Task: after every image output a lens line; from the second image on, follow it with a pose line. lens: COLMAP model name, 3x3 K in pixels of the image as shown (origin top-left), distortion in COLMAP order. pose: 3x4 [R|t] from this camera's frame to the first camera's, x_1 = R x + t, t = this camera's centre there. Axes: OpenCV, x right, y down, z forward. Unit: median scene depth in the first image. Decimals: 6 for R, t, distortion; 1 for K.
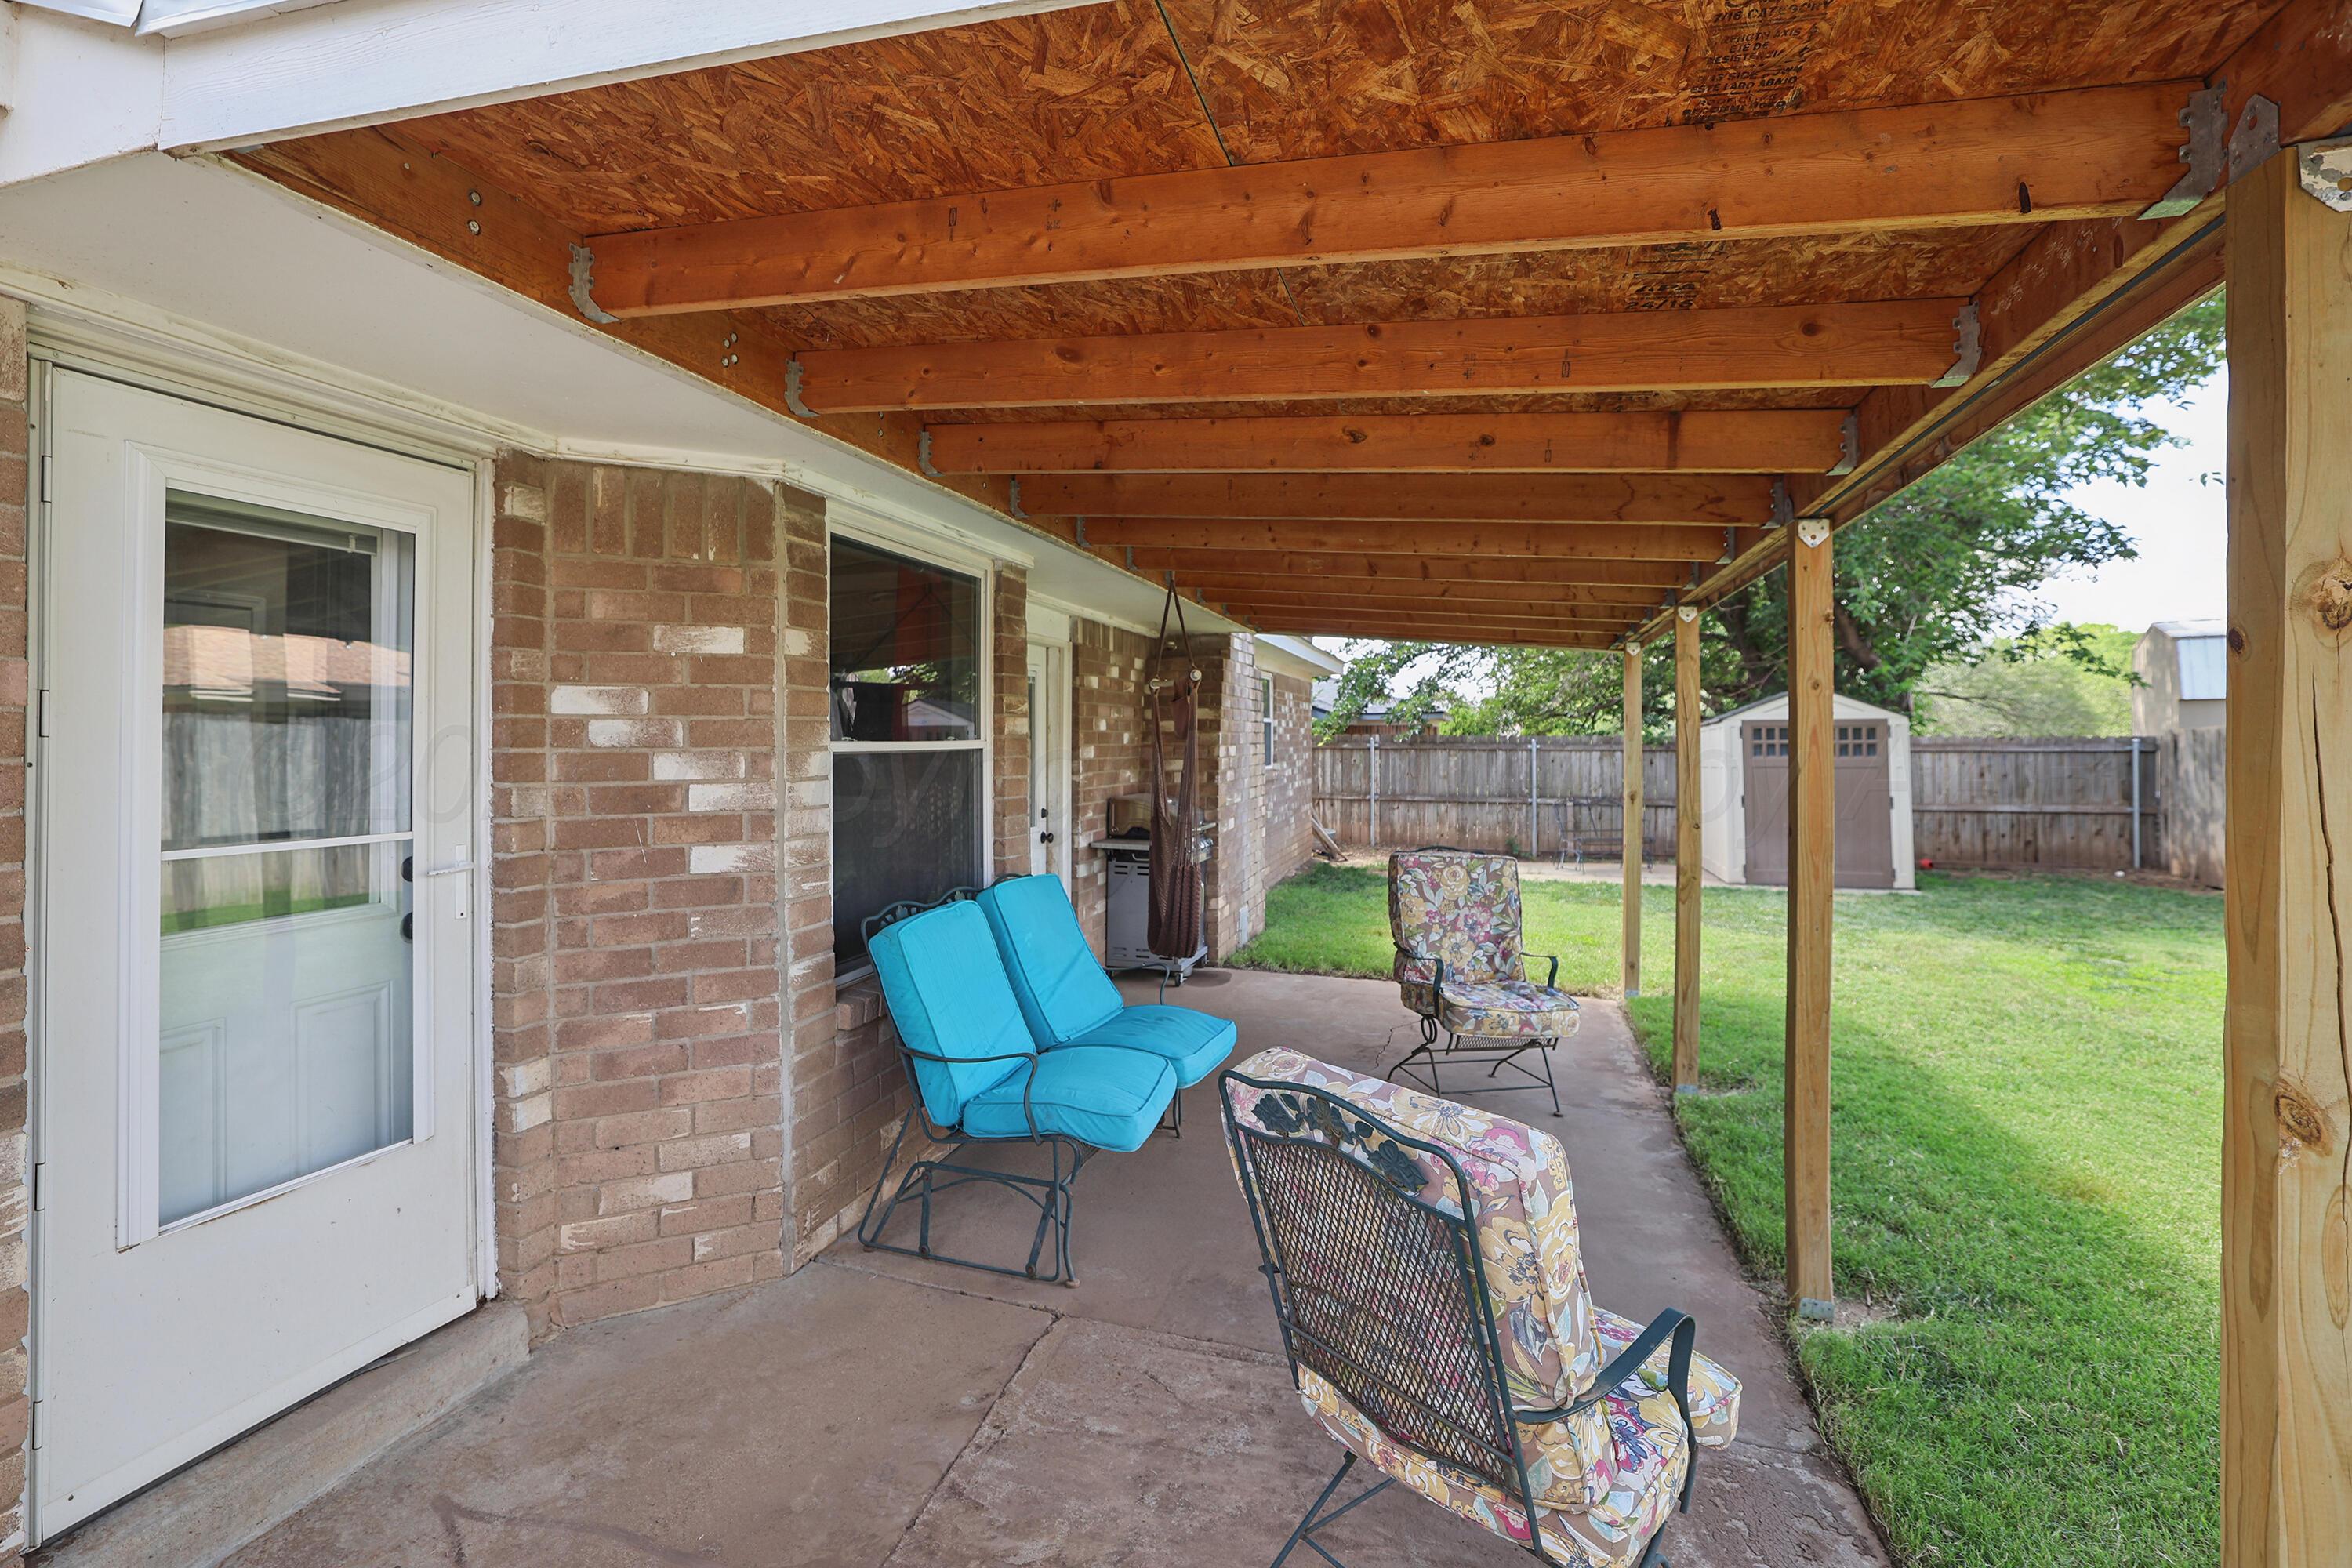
lens RADIAL K [[1031.2, 0, 1176.5], [0, 1031.2, 758.4], [0, 0, 1]] dist [-0.016930, 0.000173]
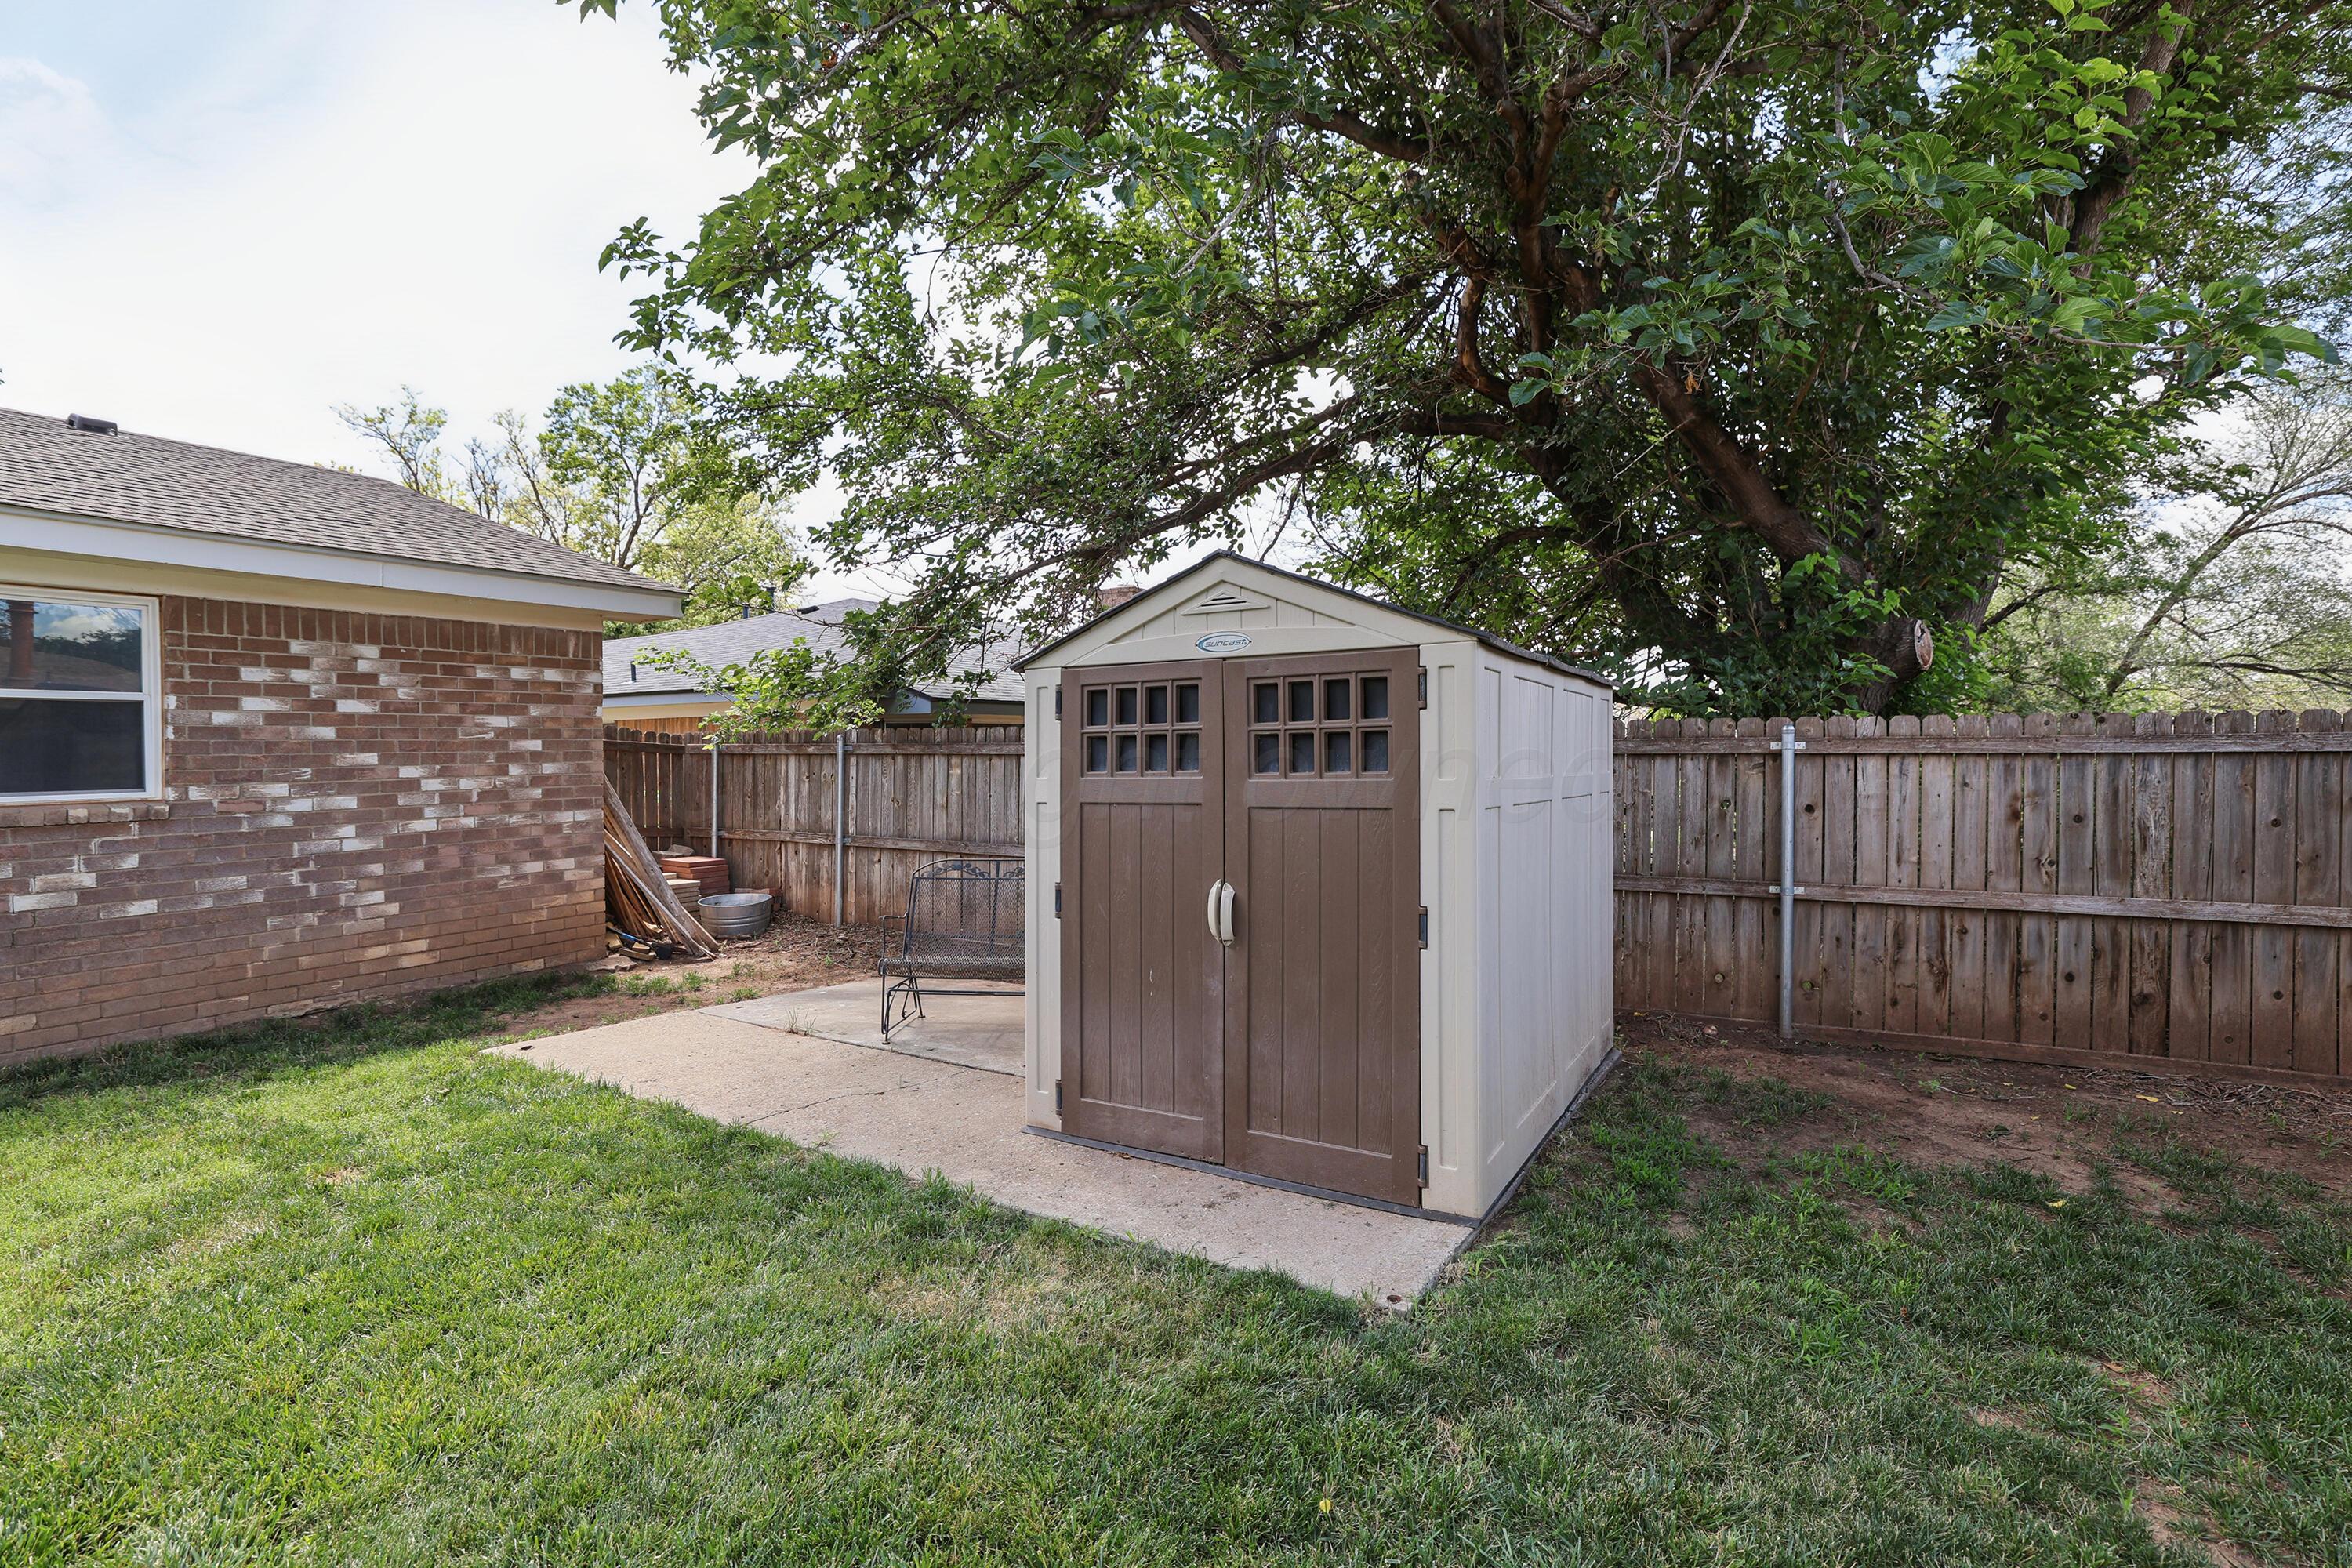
lens RADIAL K [[1031.2, 0, 1176.5], [0, 1031.2, 758.4], [0, 0, 1]] dist [-0.016930, 0.000173]
pose [[0.978299, -0.003776, -0.207165, 0.564079], [0.001967, 0.999958, -0.008940, -0.002628], [0.207190, 0.008338, 0.978265, 0.561245]]
